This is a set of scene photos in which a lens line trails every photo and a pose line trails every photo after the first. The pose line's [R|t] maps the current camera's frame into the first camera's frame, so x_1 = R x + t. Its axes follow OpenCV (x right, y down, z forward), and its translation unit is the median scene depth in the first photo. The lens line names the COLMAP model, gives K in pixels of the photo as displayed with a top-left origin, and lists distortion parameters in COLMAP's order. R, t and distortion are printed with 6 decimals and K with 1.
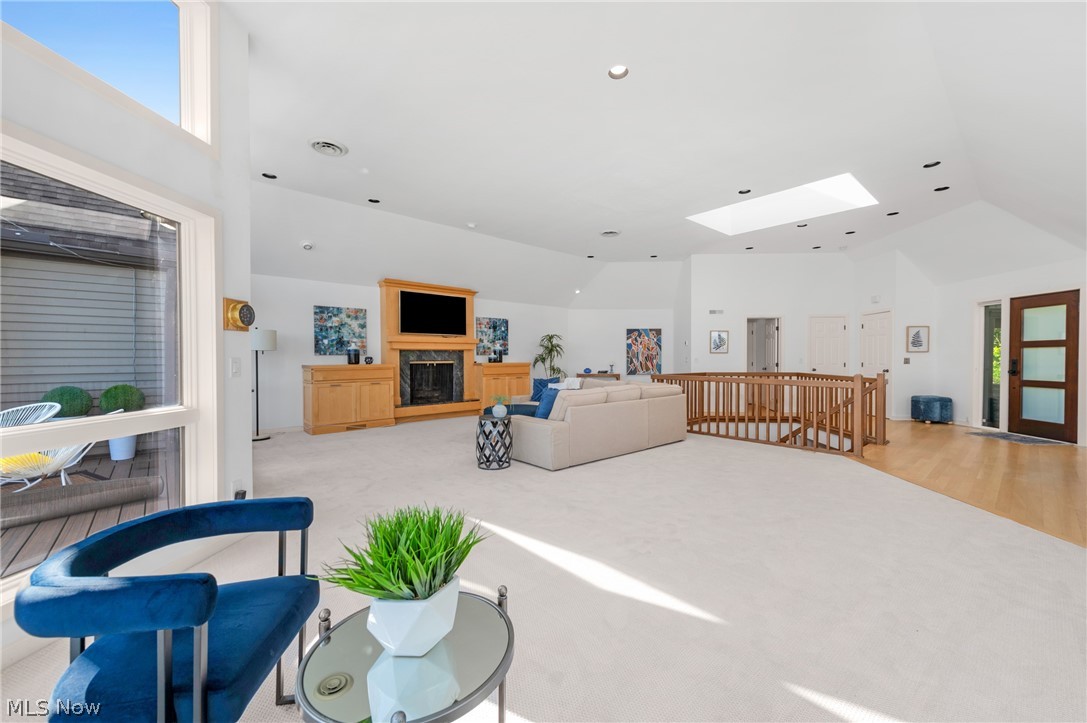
lens RADIAL K [[428.6, 0, 555.4], [0, 428.6, 359.1], [0, 0, 1]] dist [0.001148, -0.000195]
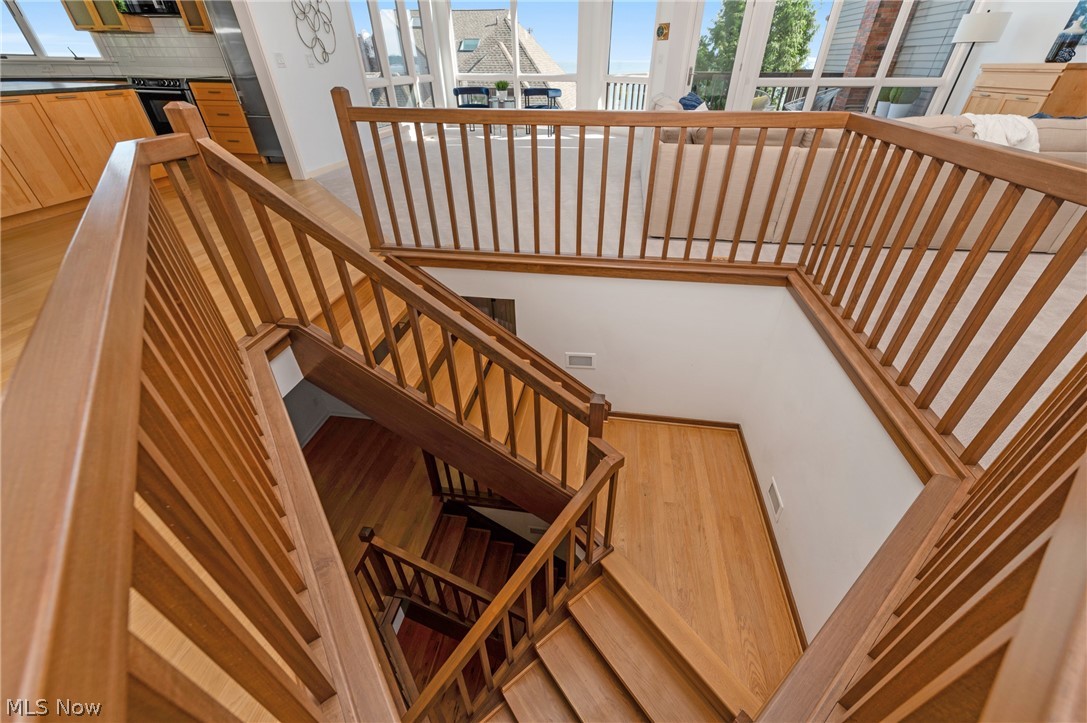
lens RADIAL K [[427.1, 0, 556.3], [0, 427.1, 359.5], [0, 0, 1]] dist [0.006742, 0.000198]
pose [[-0.774166, 0.362315, -0.519033, 0.534708], [-0.003972, 0.817183, 0.576365, 0.003821], [0.632970, 0.448264, -0.631196, 0.981985]]
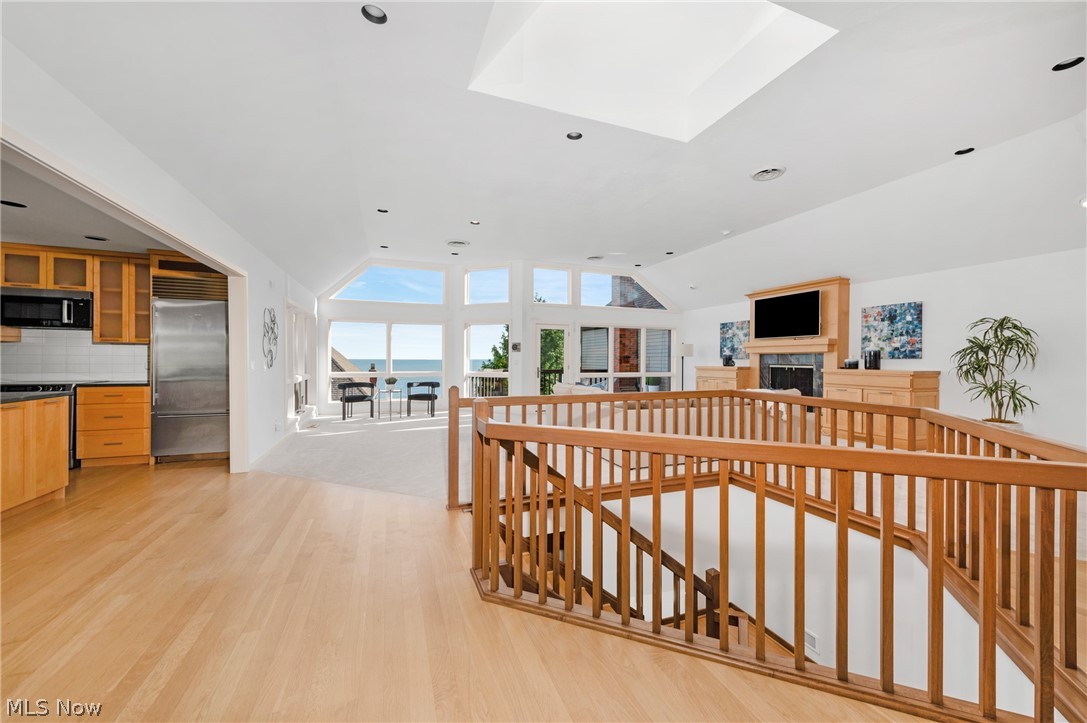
lens RADIAL K [[424.7, 0, 555.6], [0, 424.7, 360.6], [0, 0, 1]] dist [0.000898, 0.000028]
pose [[-0.363394, 0.002351, -0.931633, 0.772038], [-0.008364, 0.999948, 0.005787, -0.006566], [0.931598, 0.009895, -0.363355, 0.847539]]
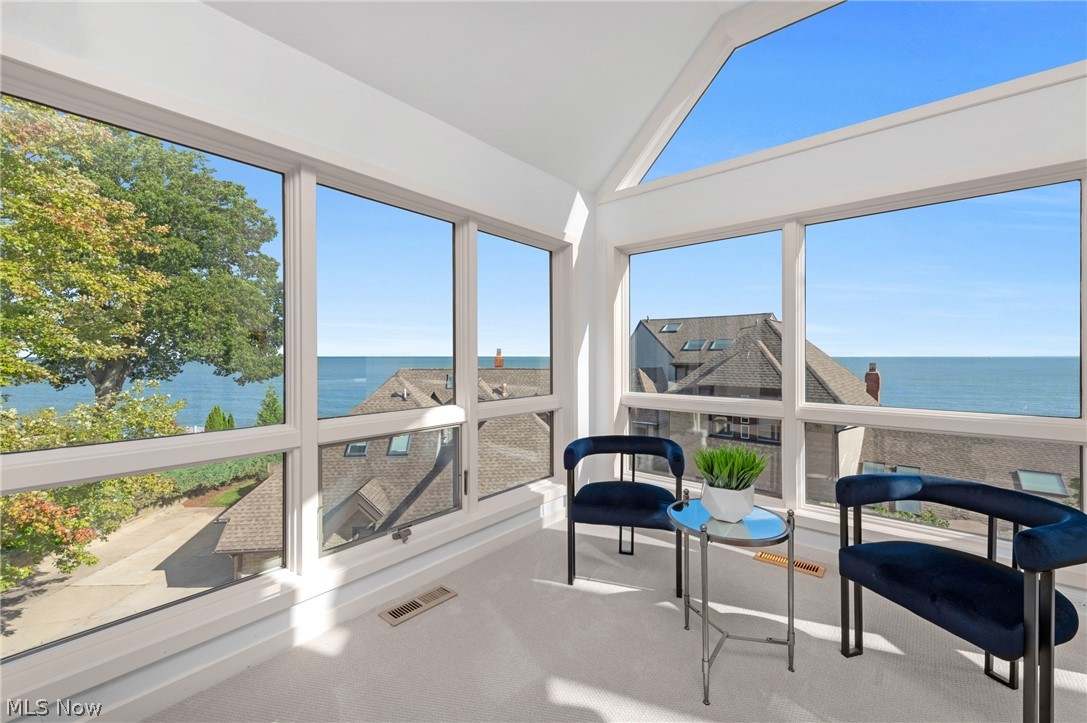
lens RADIAL K [[432.3, 0, 557.1], [0, 432.3, 361.1], [0, 0, 1]] dist [0.000595, -0.000037]
pose [[-0.989523, -0.000638, -0.144376, 0.079383], [-0.003124, 0.999851, 0.016994, -0.000383], [0.144343, 0.017267, -0.989377, 0.298867]]
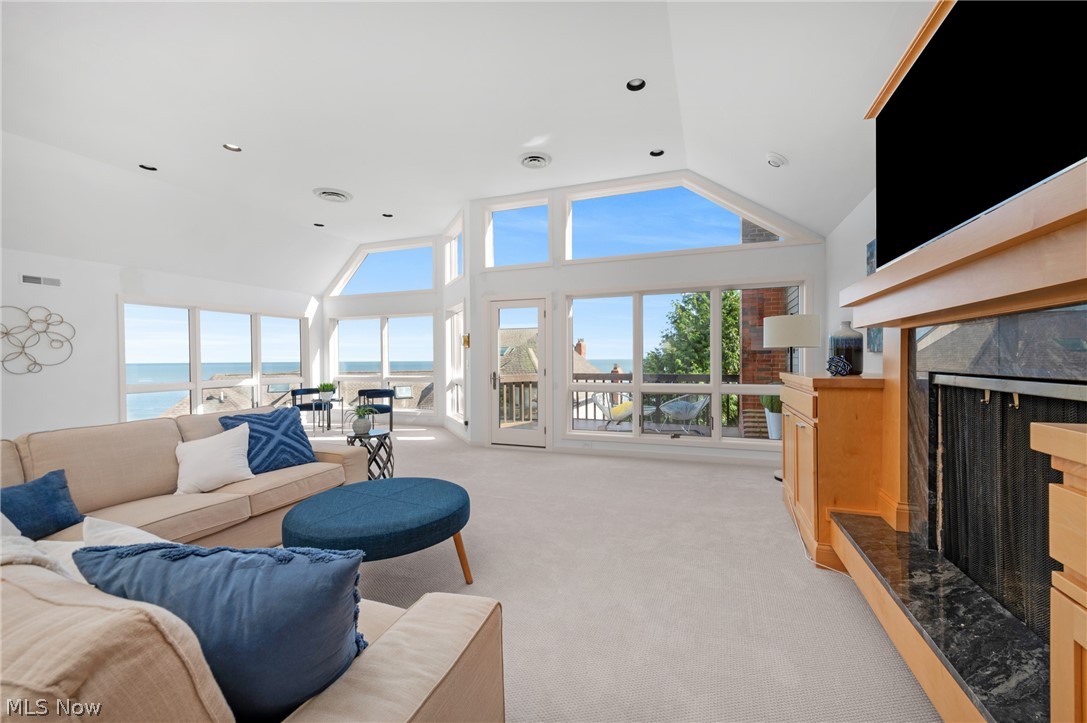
lens RADIAL K [[428.6, 0, 555.4], [0, 428.6, 359.1], [0, 0, 1]] dist [0.001148, -0.000195]
pose [[-0.888517, 0.007302, -0.458785, -0.041813], [0.006139, 0.999973, 0.004025, -0.004911], [0.458802, 0.000760, -0.888538, 1.061411]]
